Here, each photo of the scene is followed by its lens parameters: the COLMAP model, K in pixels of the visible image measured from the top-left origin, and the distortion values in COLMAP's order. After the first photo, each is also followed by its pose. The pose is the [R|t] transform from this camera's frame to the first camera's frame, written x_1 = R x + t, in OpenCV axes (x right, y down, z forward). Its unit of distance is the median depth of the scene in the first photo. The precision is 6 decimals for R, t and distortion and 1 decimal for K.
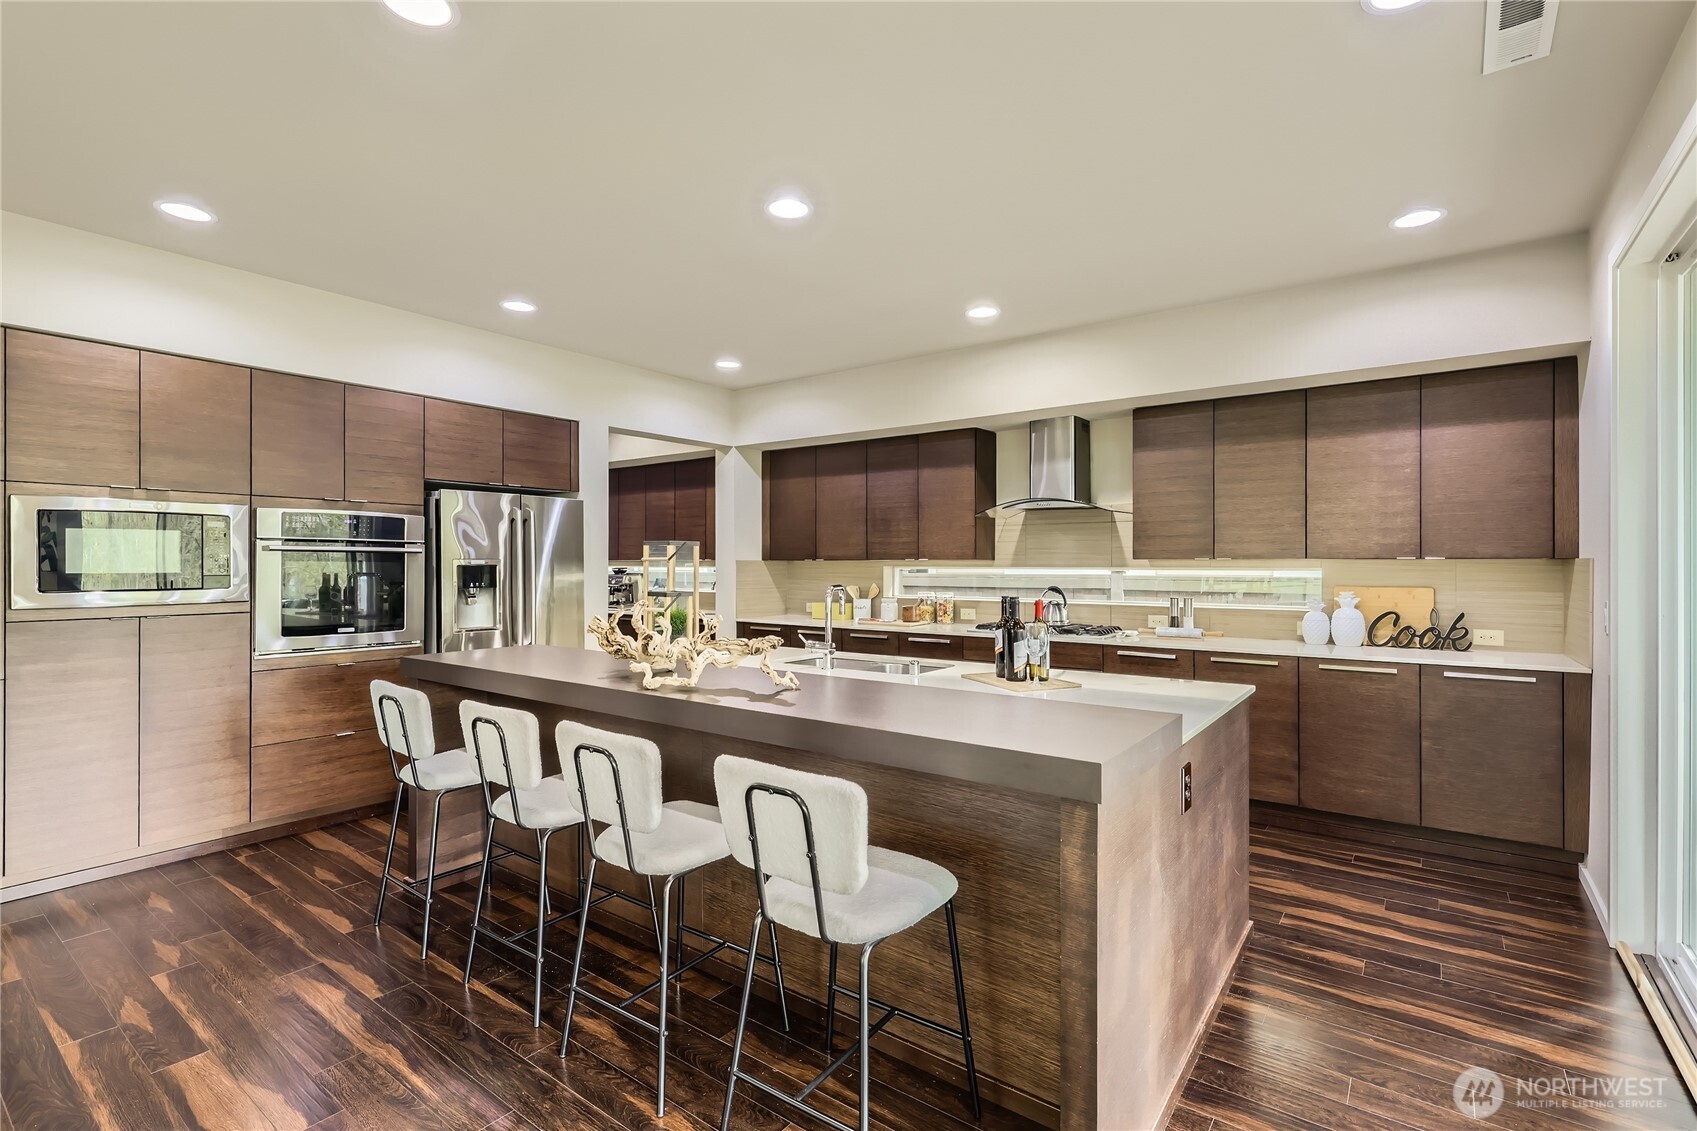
lens RADIAL K [[782.9, 0, 848.5], [0, 782.9, 565.5], [0, 0, 1]] dist [0.000168, -0.000313]
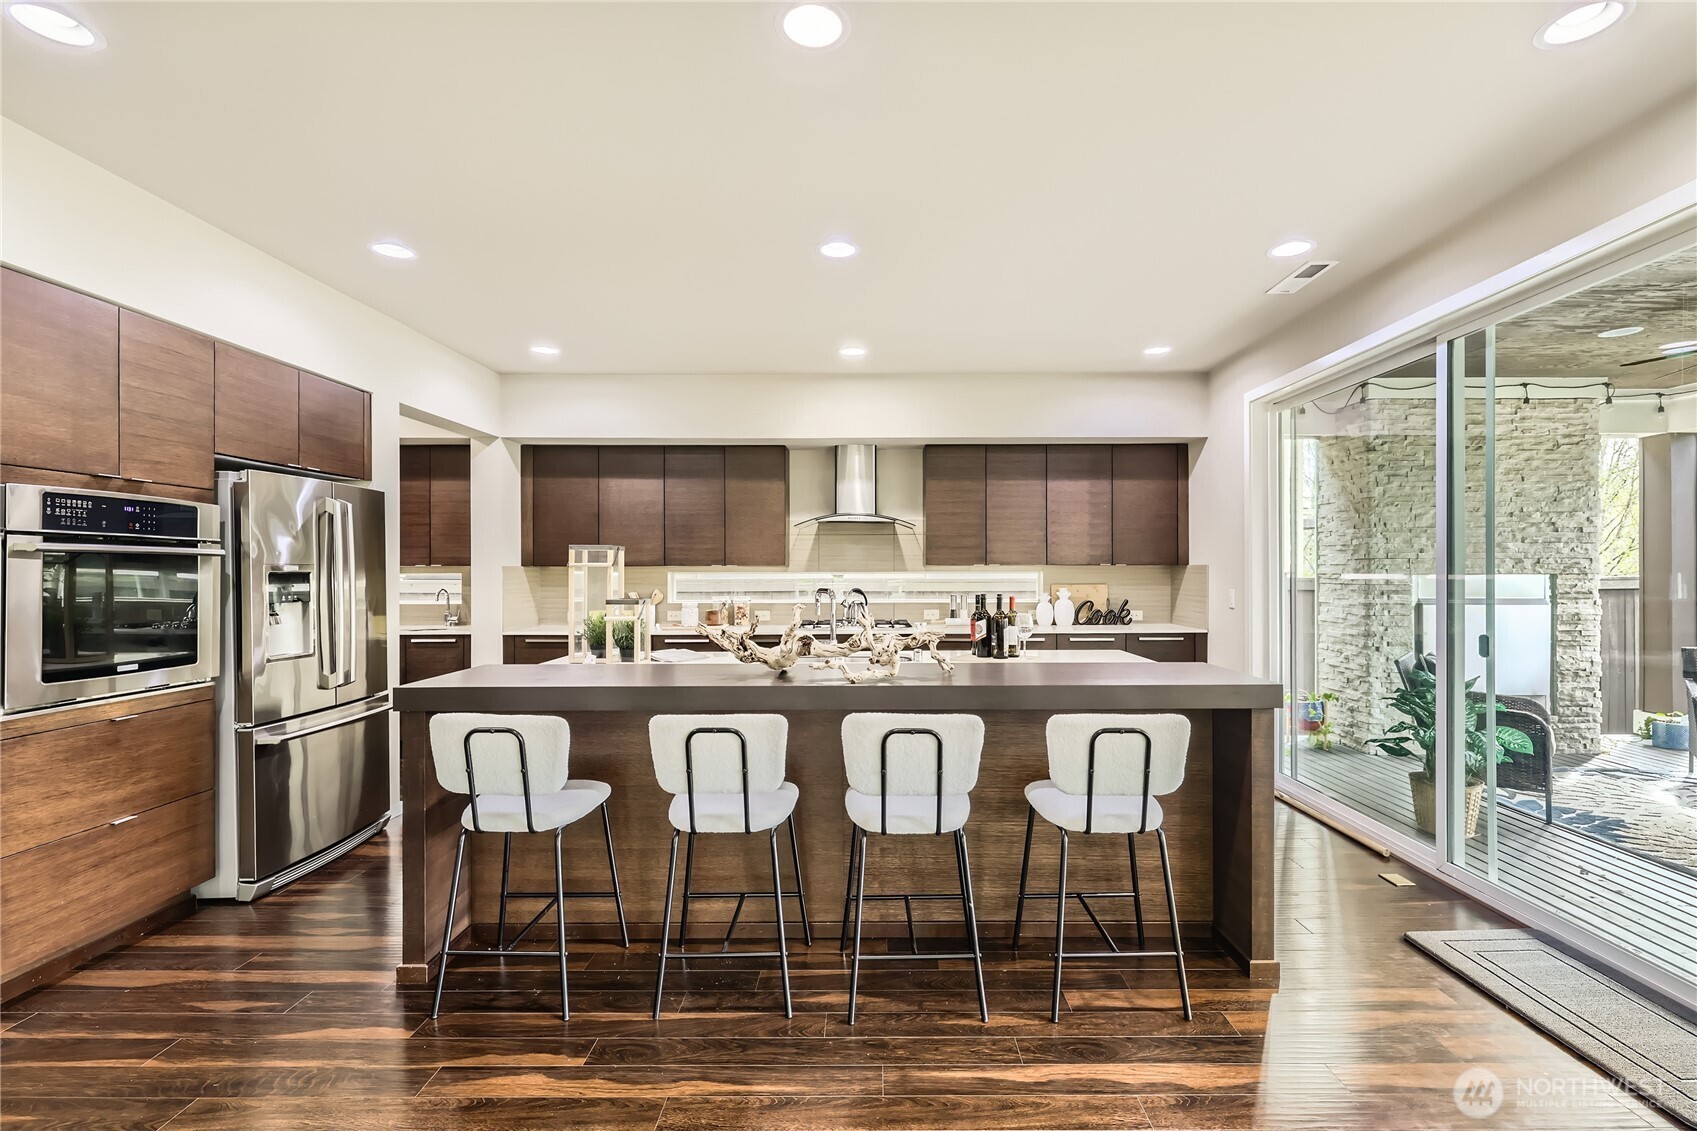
lens RADIAL K [[797.8, 0, 852.4], [0, 797.8, 570.6], [0, 0, 1]] dist [0.000015, -0.000241]
pose [[0.798351, -0.003044, 0.602184, -0.543342], [0.003126, 0.999995, 0.000911, -0.001192], [-0.602184, 0.001155, 0.798356, 0.060460]]
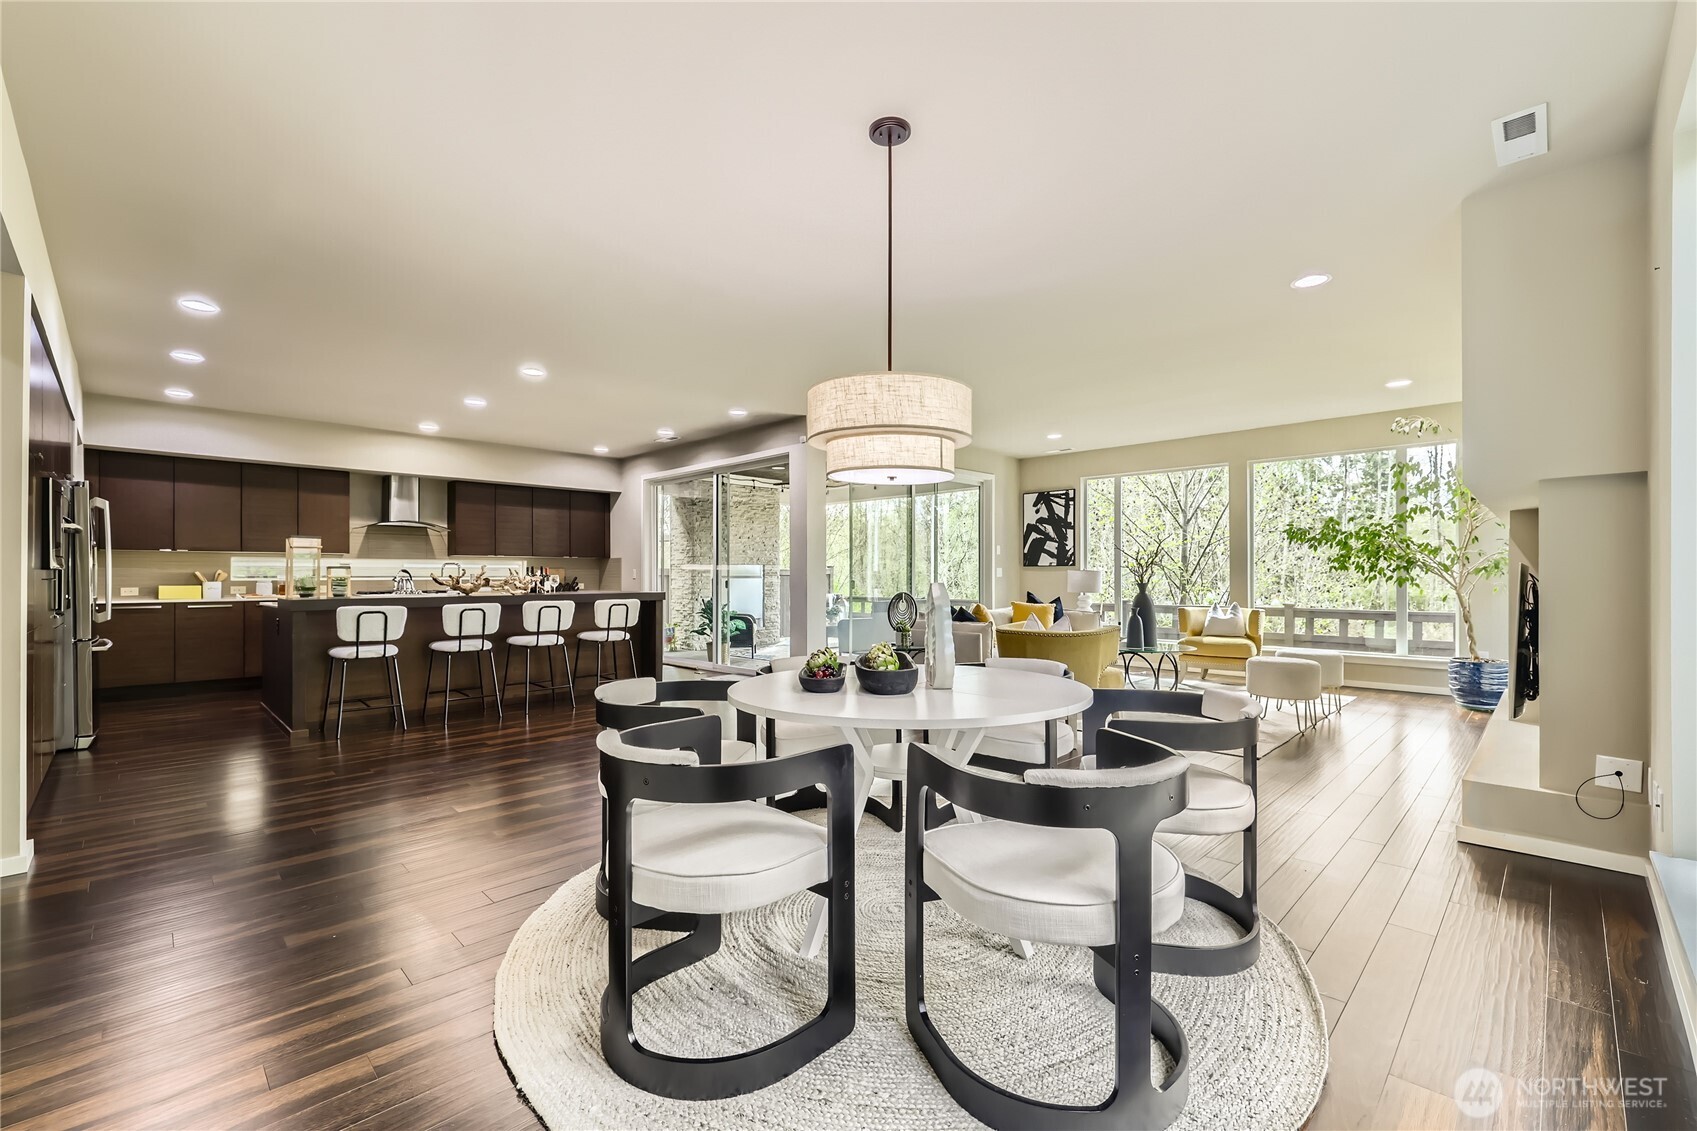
lens RADIAL K [[711.8, 0, 858.5], [0, 711.8, 574.2], [0, 0, 1]] dist [0.000017, -0.000035]
pose [[0.129087, -0.000327, 0.991633, -1.452256], [0.001220, 0.999999, 0.000171, 0.045418], [-0.991632, 0.001187, 0.129088, -0.292308]]
